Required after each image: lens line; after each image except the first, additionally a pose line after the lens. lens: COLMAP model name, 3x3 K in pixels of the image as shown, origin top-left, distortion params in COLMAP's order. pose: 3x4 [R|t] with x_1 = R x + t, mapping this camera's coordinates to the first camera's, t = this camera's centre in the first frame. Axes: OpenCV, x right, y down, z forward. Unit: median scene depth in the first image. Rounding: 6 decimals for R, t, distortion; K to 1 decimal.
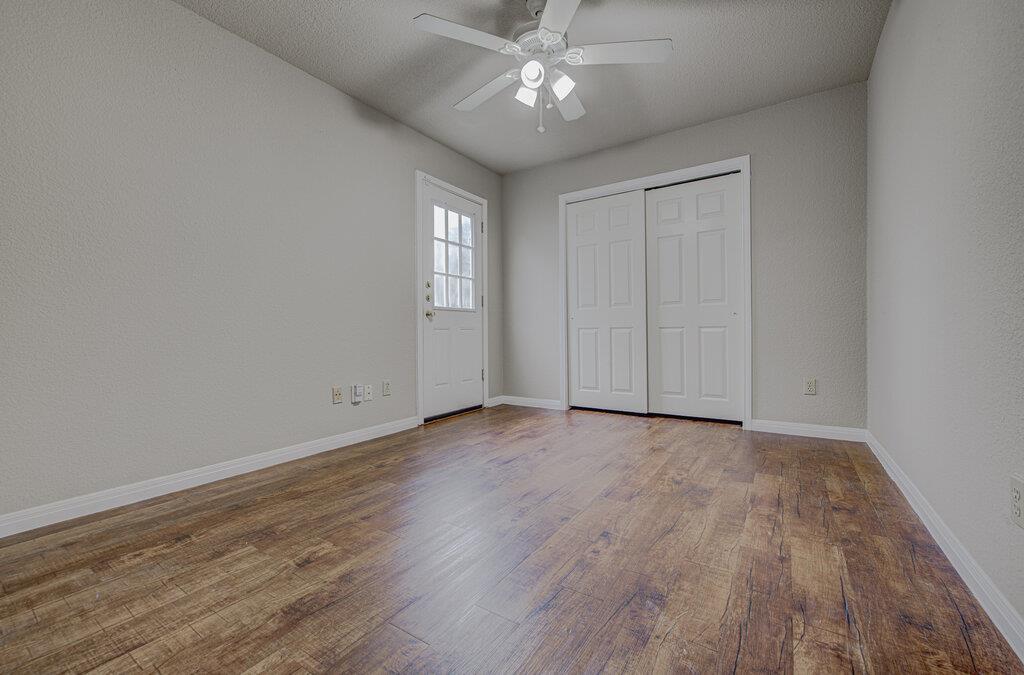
lens RADIAL K [[419.2, 0, 515.3], [0, 419.2, 336.7], [0, 0, 1]] dist [0.001327, -0.000023]
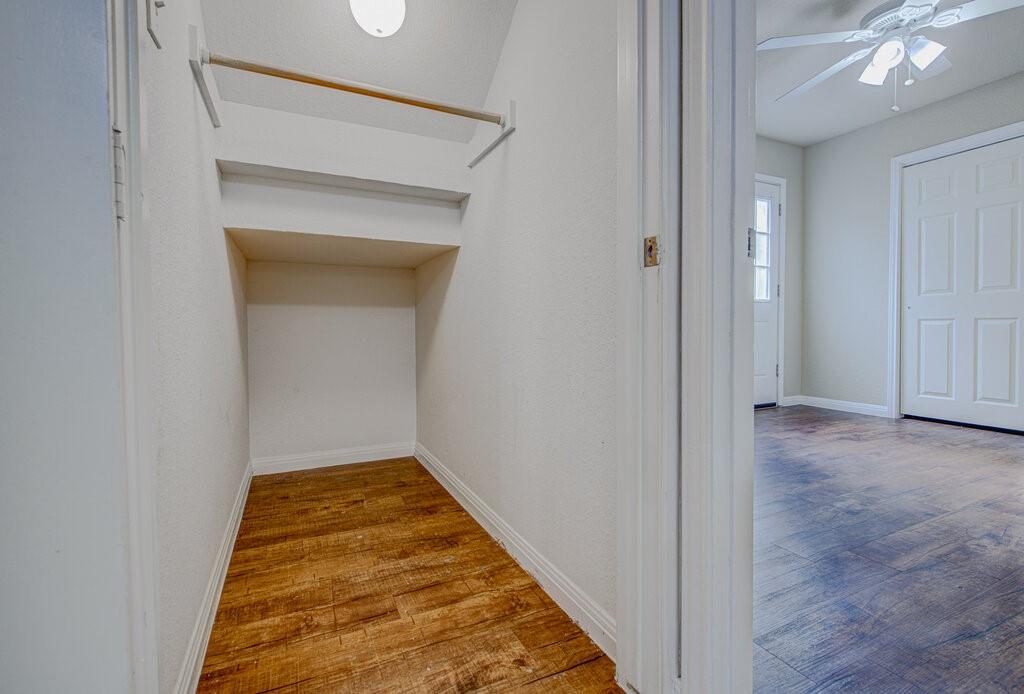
lens RADIAL K [[442.9, 0, 504.1], [0, 442.9, 340.8], [0, 0, 1]] dist [-0.003218, -0.001162]
pose [[0.843694, 0.017869, -0.536527, -0.083600], [-0.003668, 0.999614, 0.027524, 0.000763], [0.536812, -0.021254, 0.843434, -0.188896]]
